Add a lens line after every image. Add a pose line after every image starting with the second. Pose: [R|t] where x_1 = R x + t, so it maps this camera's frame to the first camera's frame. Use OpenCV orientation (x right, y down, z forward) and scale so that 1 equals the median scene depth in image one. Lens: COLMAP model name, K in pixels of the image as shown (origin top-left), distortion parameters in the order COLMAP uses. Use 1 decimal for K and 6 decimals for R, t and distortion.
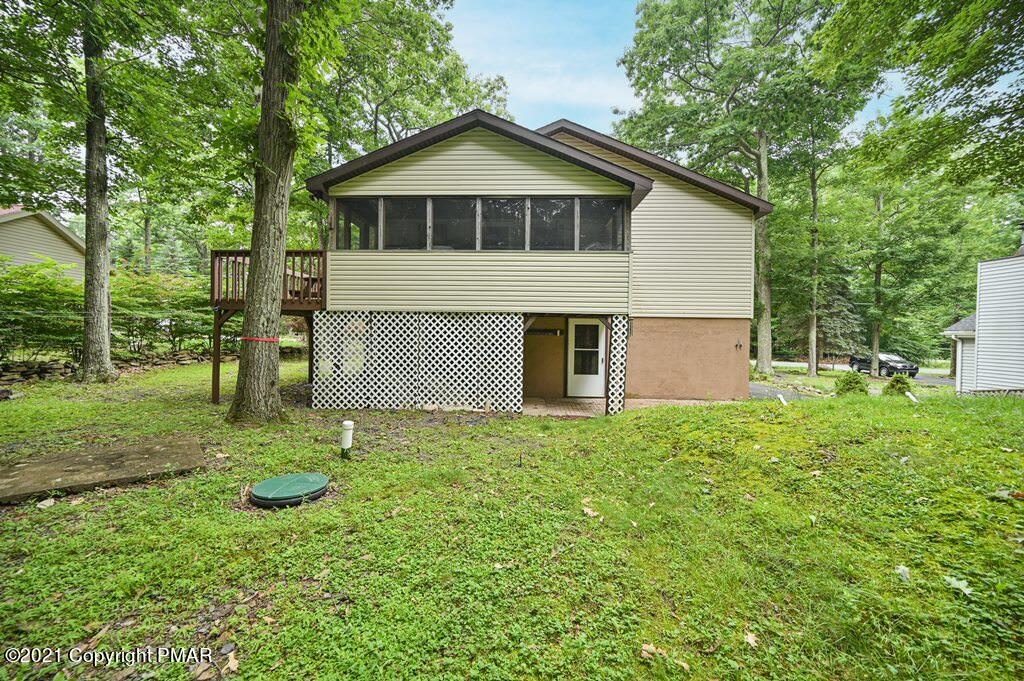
lens RADIAL K [[413.0, 0, 511.3], [0, 413.0, 336.8], [0, 0, 1]] dist [-0.000068, 0.000560]
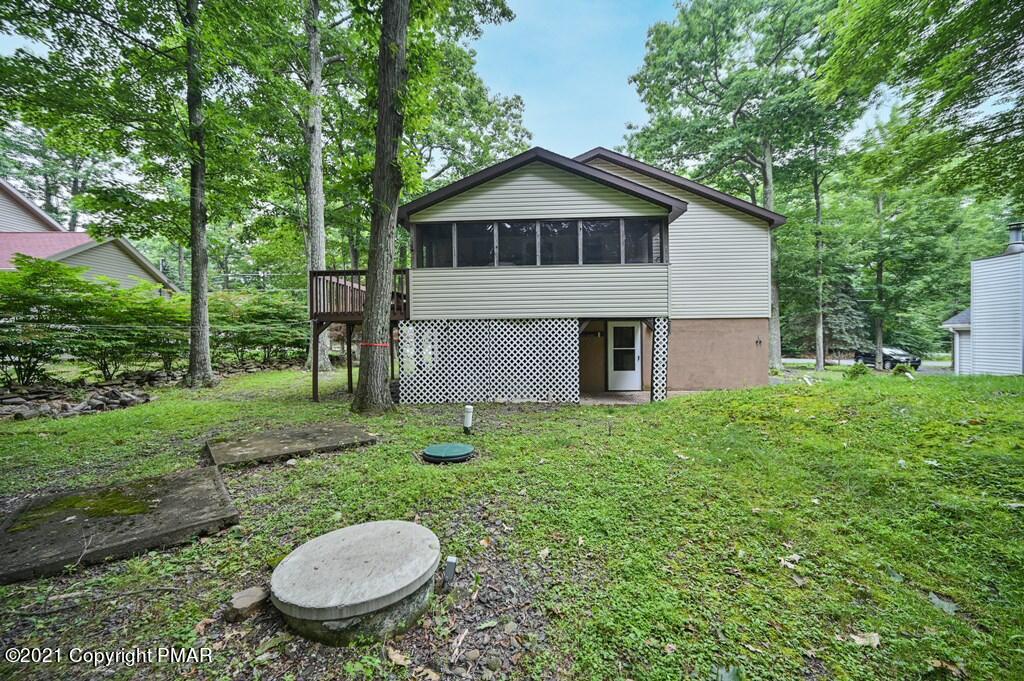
lens RADIAL K [[413.0, 0, 512.0], [0, 413.0, 340.5], [0, 0, 1]] dist [0.001485, -0.000531]
pose [[0.999676, -0.025260, -0.003111, -0.119858], [0.025249, 0.999676, -0.003367, 0.004532], [0.003195, 0.003287, 0.999989, -0.132923]]
